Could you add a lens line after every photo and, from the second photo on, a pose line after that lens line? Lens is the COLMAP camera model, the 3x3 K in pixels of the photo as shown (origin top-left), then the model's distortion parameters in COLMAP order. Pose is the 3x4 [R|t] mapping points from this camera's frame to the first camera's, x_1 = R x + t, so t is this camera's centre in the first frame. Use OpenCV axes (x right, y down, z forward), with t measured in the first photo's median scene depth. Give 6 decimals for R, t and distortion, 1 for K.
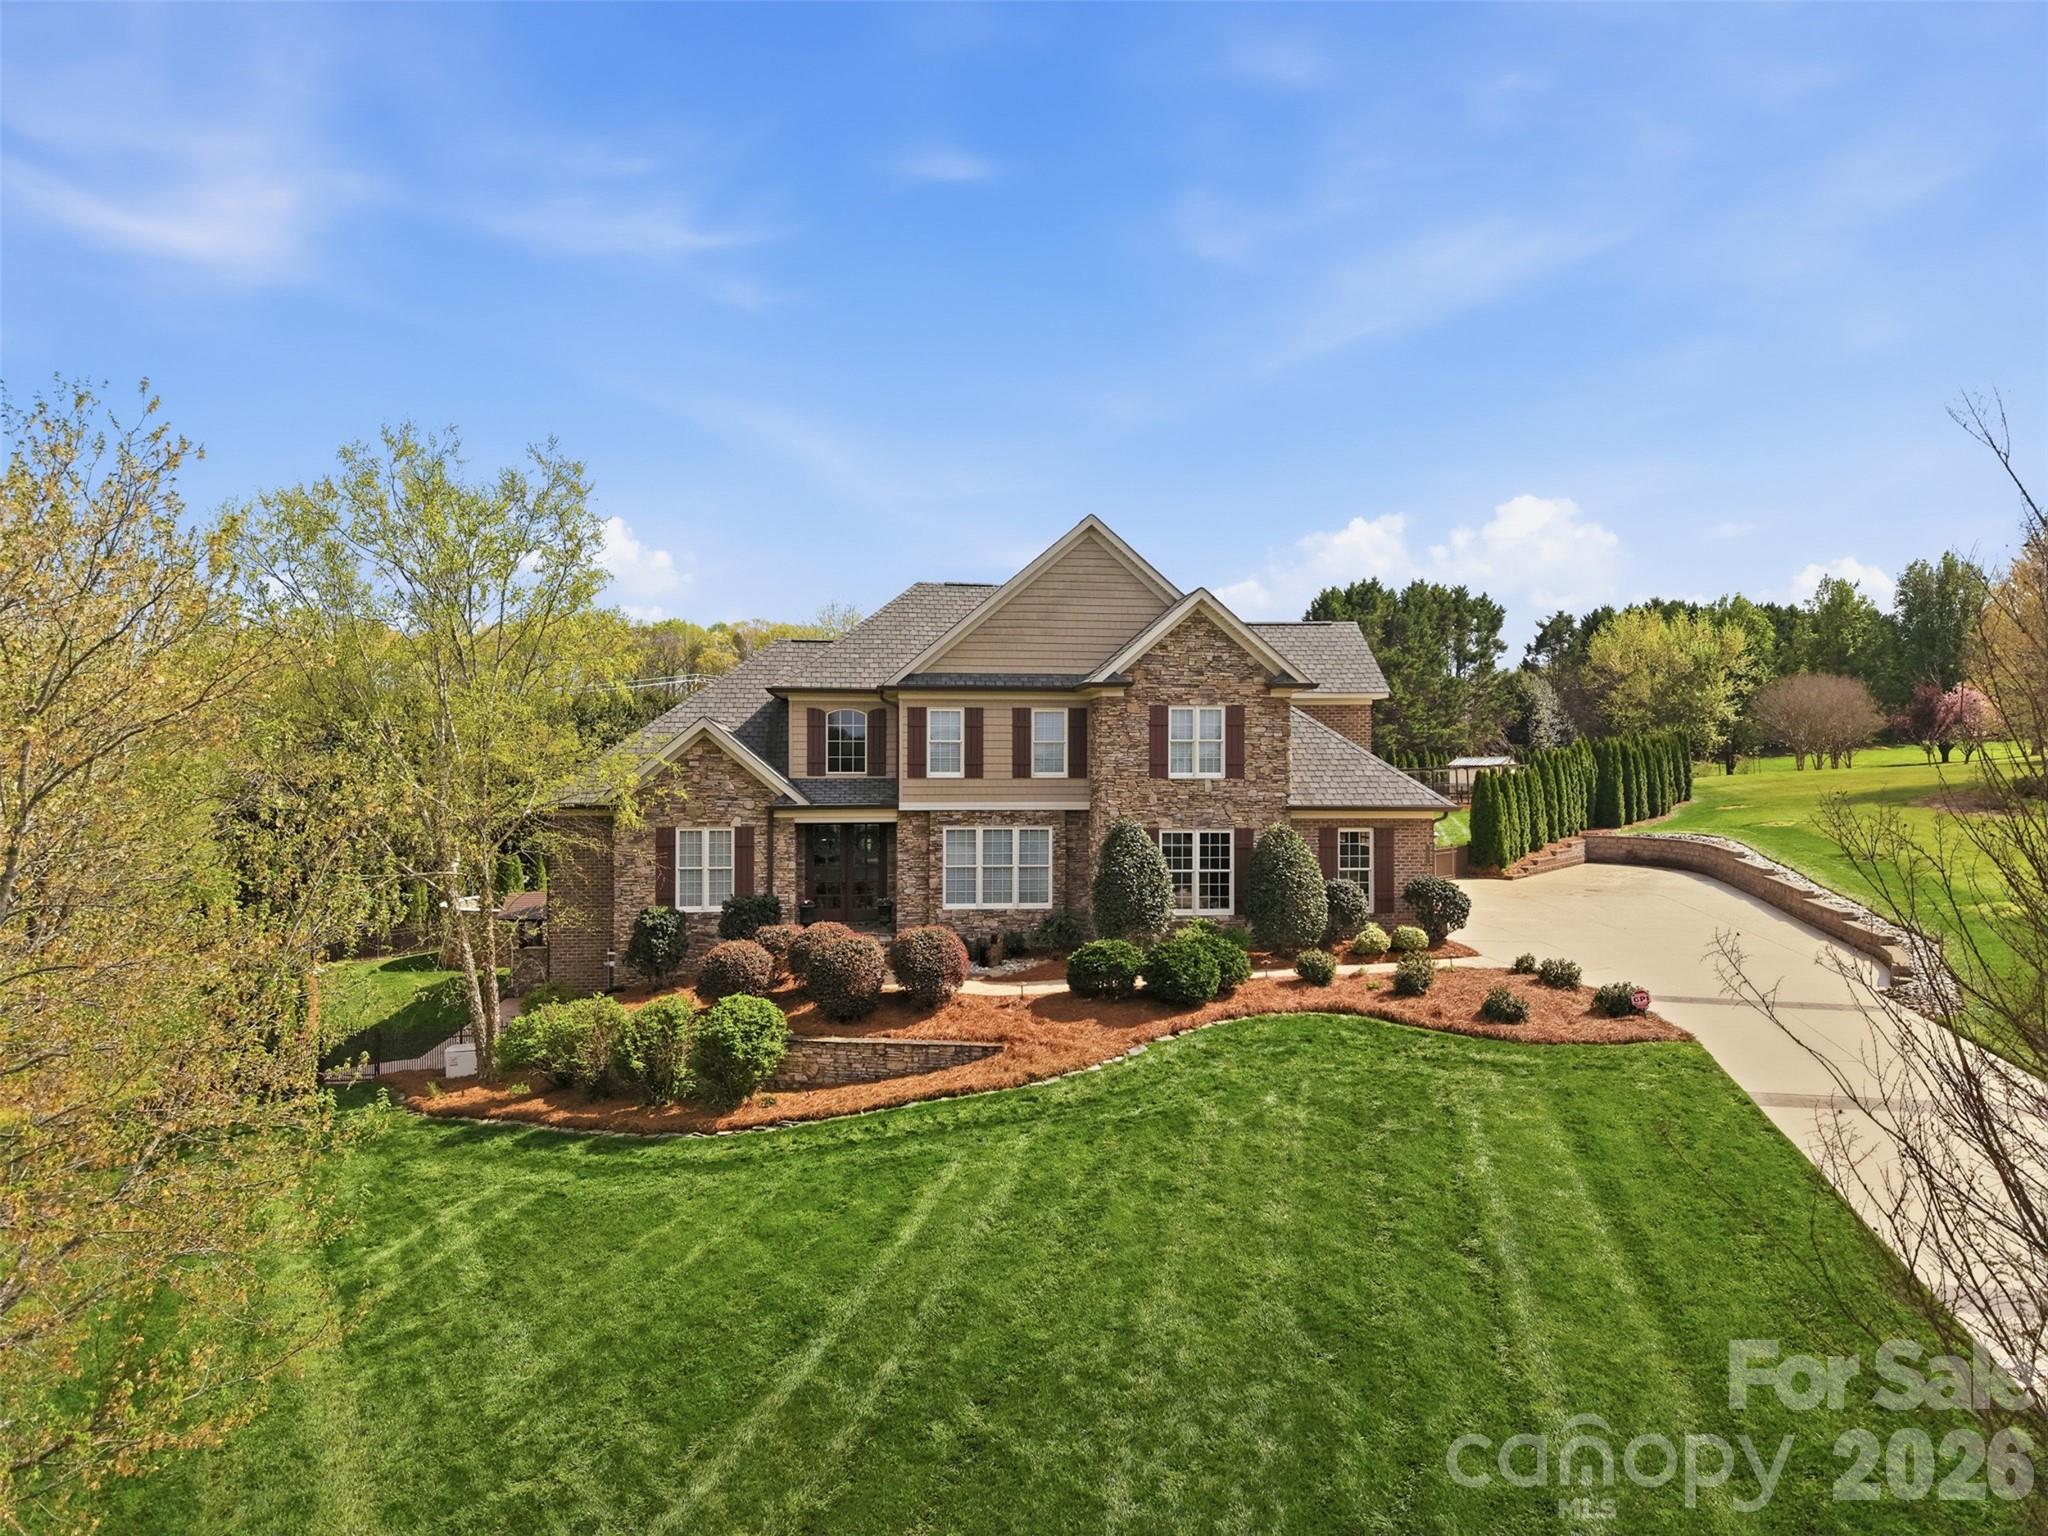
lens RADIAL K [[1400.2, 0, 1024.0], [0, 1400.2, 768.0], [0, 0, 1]] dist [0.178870, -0.000444]
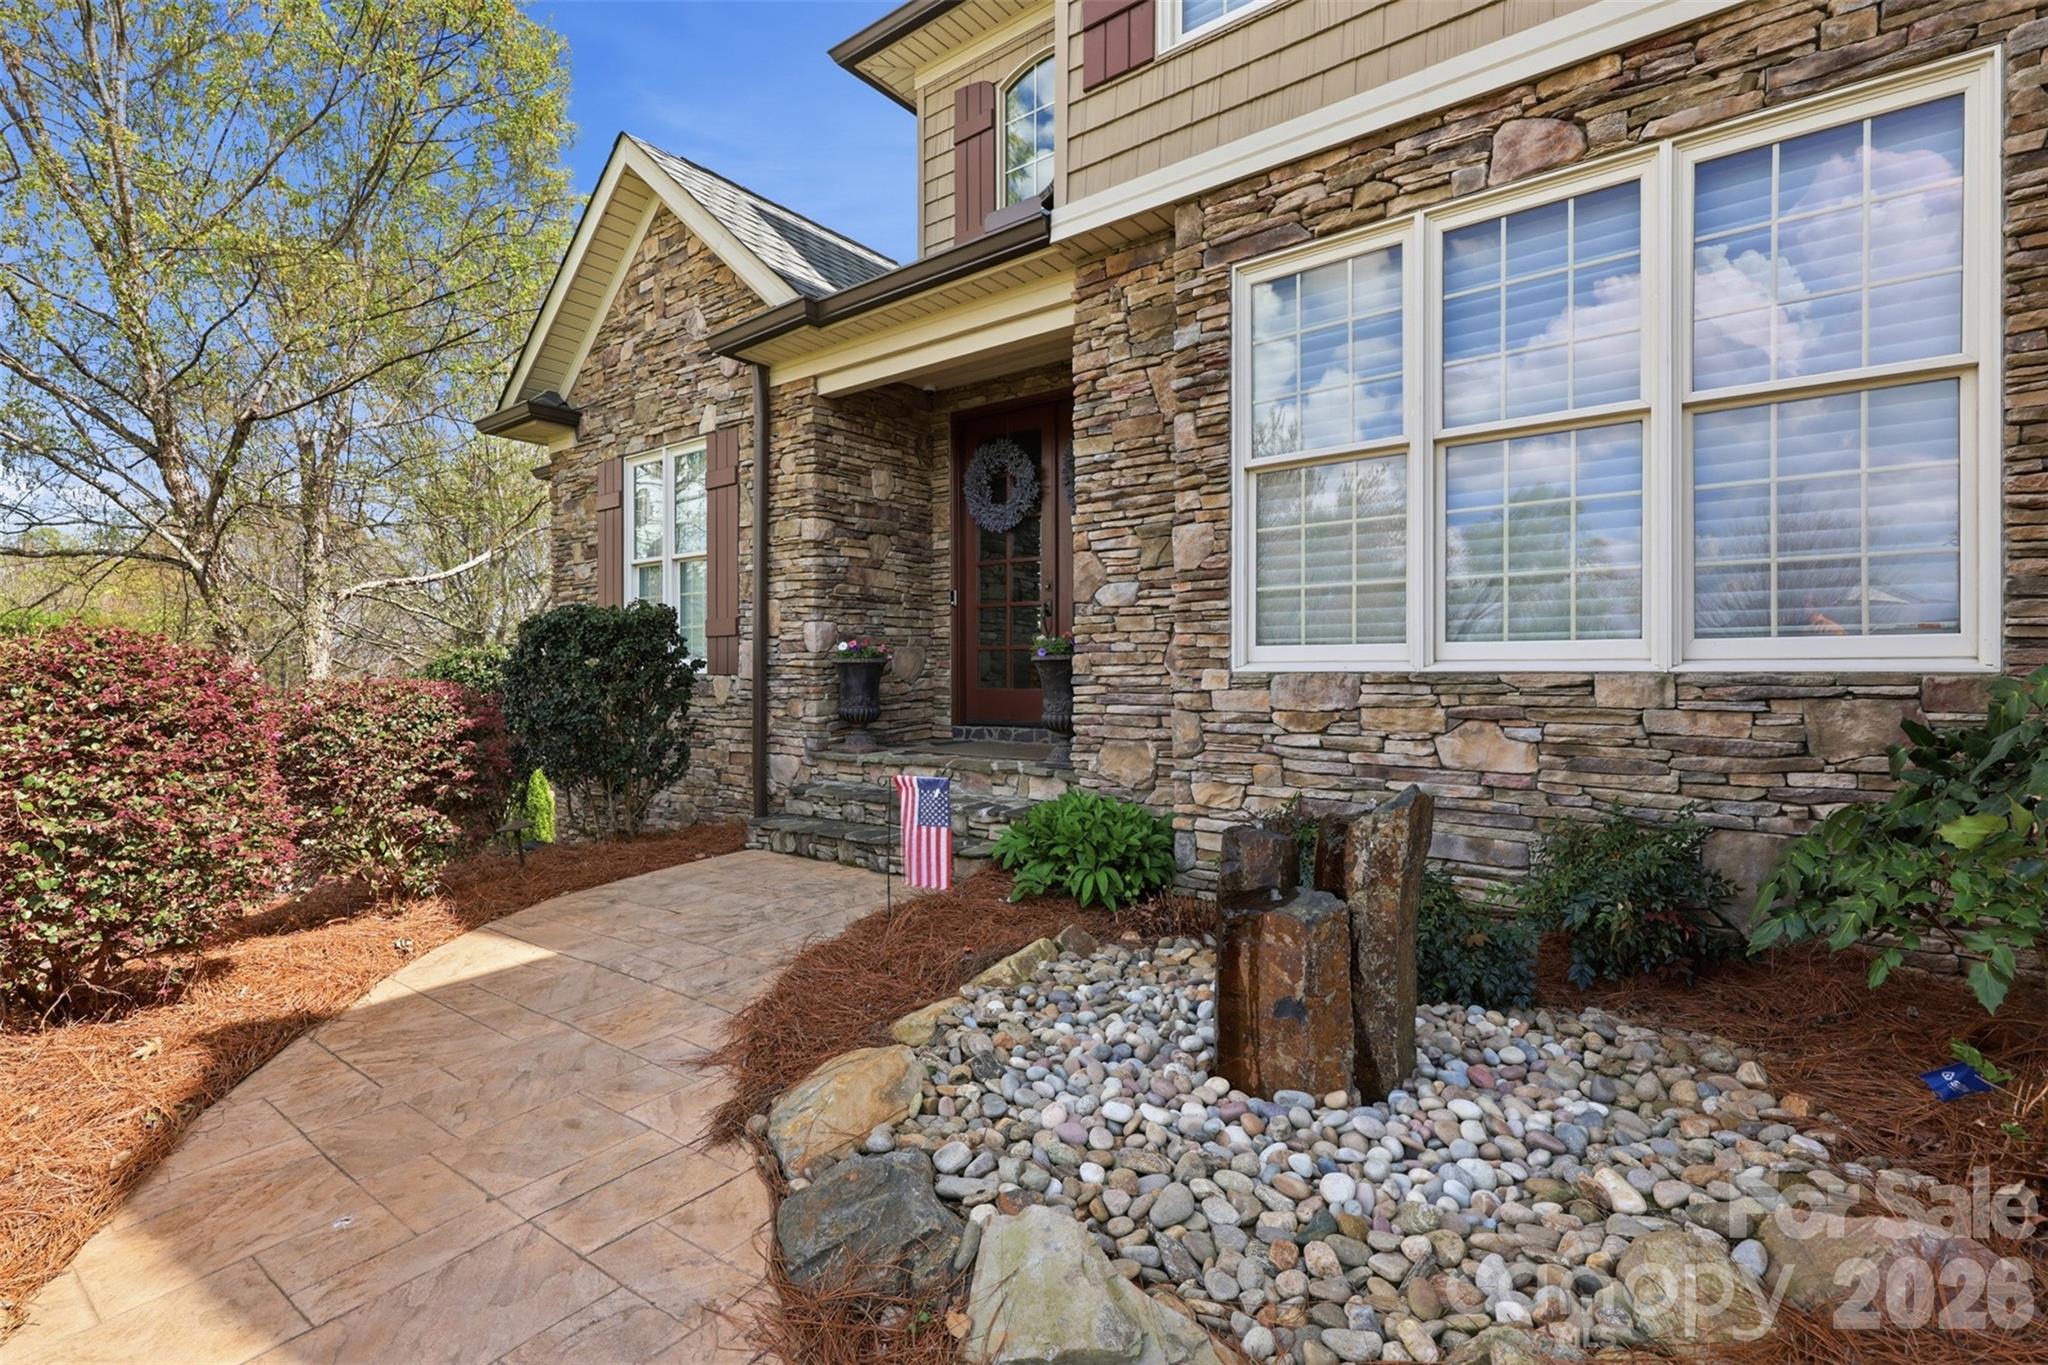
lens RADIAL K [[944.9, 0, 1027.9], [0, 944.9, 672.0], [0, 0, 1]] dist [-0.000401, 0.000033]
pose [[0.714894, -0.004327, -0.699219, 0.017161], [0.001005, 0.999986, -0.005160, 0.102201], [0.699232, 0.002986, 0.714888, 0.886988]]
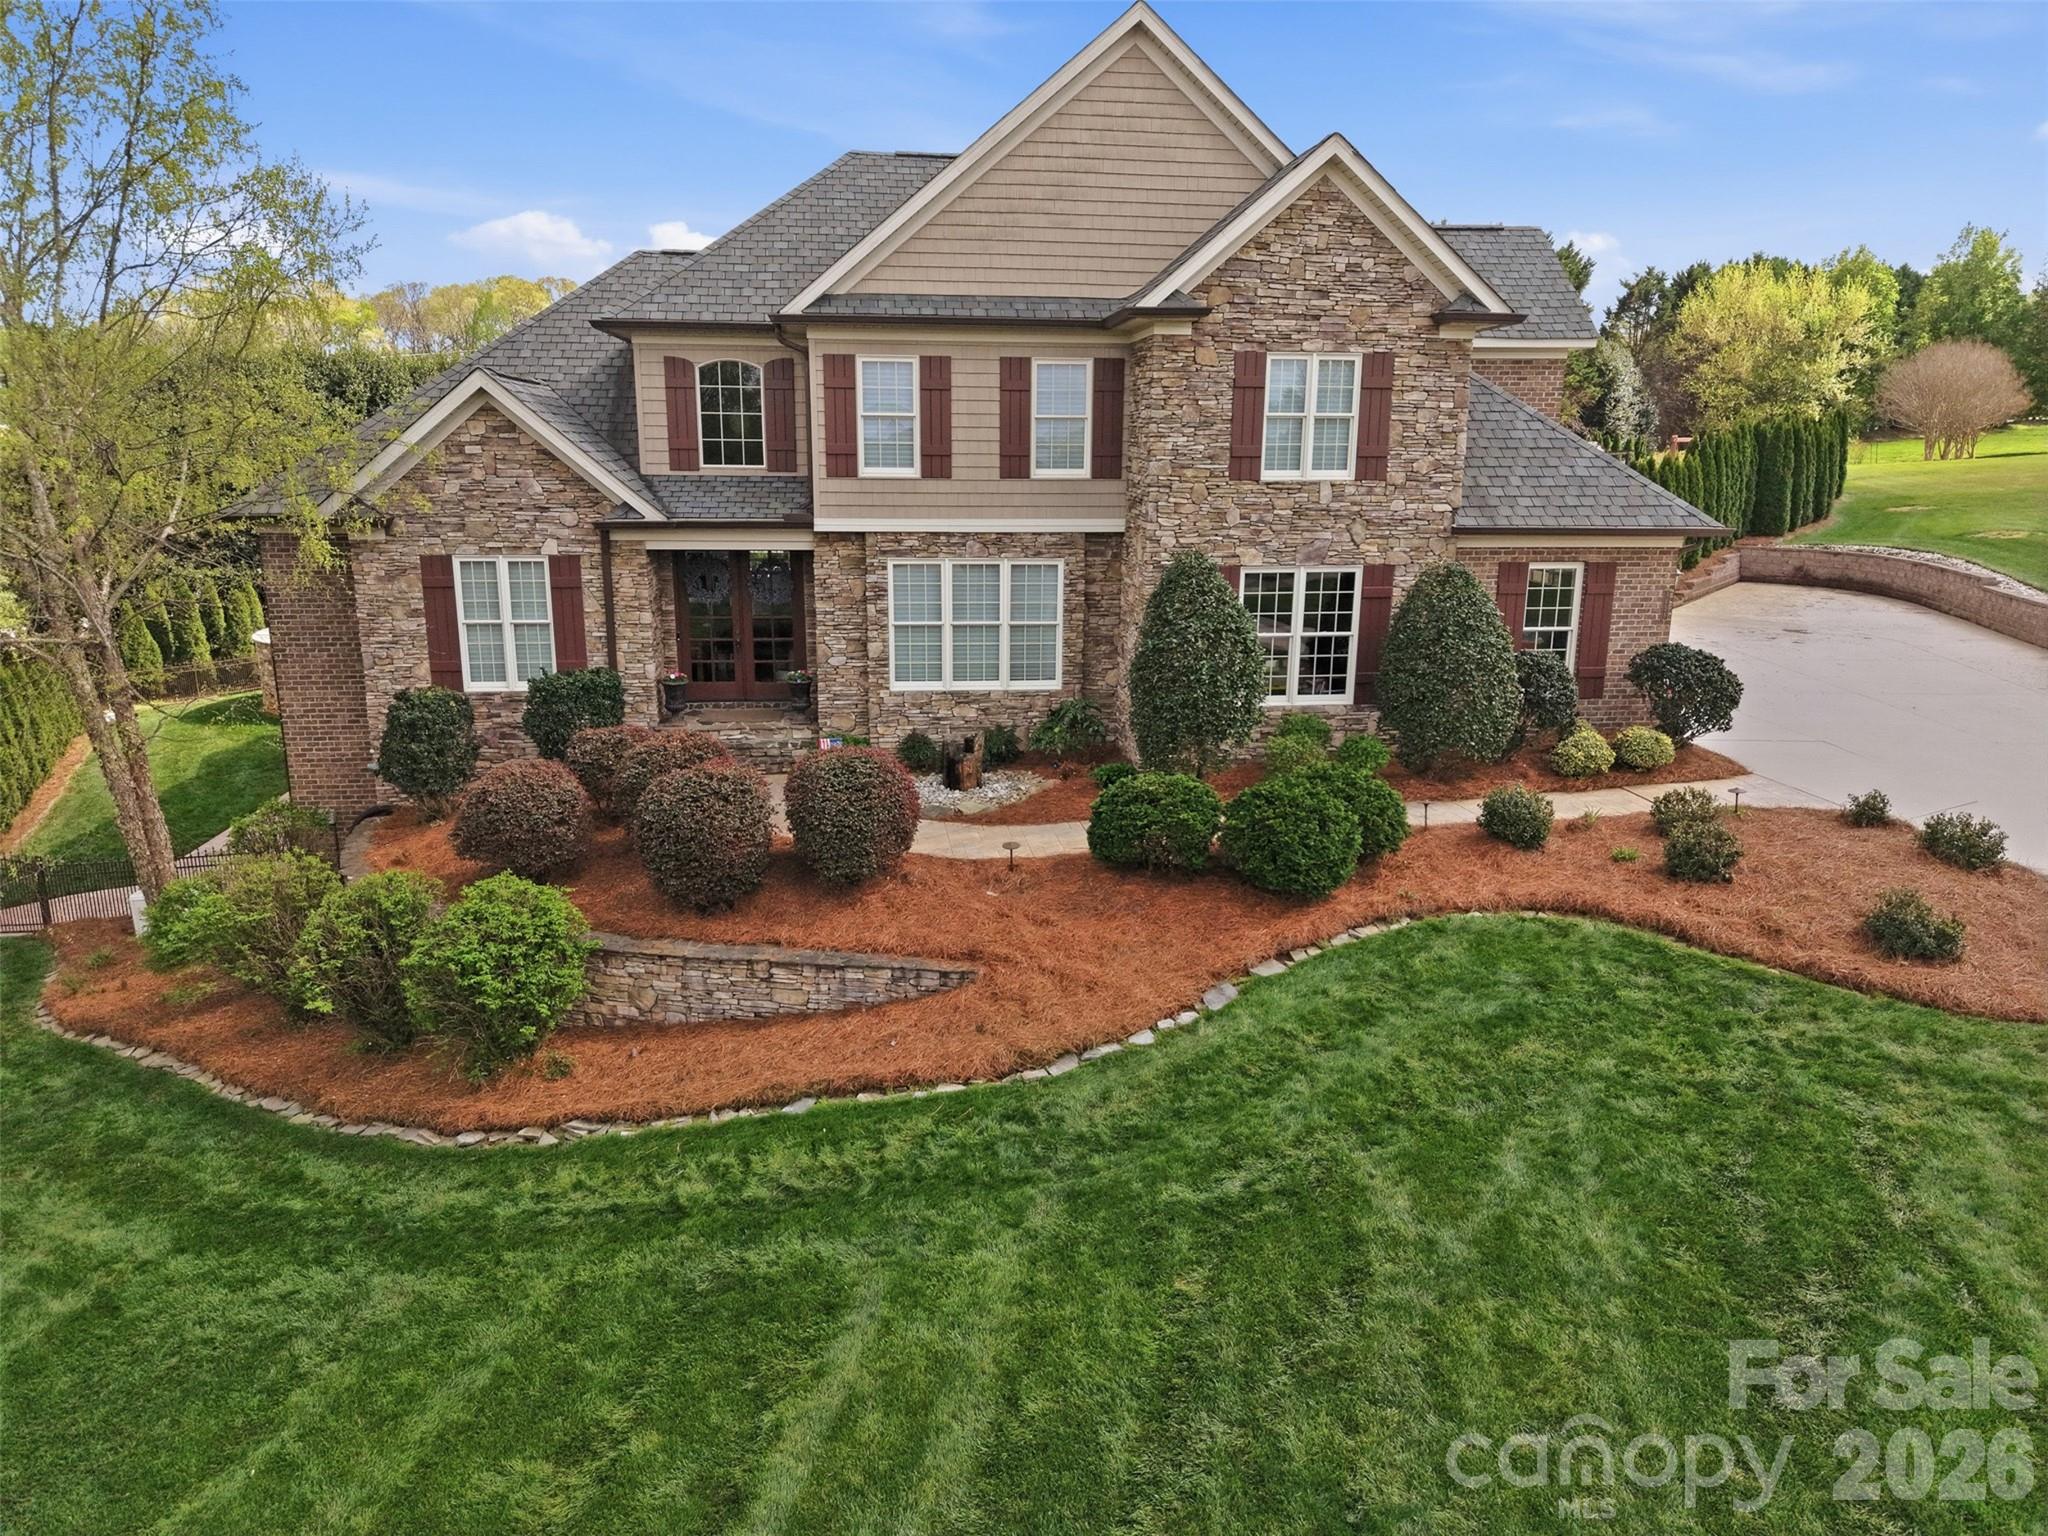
lens RADIAL K [[1406.6, 0, 1024.3], [0, 1406.6, 782.6], [0, 0, 1]] dist [0.054817, -0.058020]
pose [[0.999983, 0.005814, 0.000225, 0.003042], [-0.005712, 0.973621, 0.228100, -0.003898], [0.001107, -0.228097, 0.973638, 0.375922]]
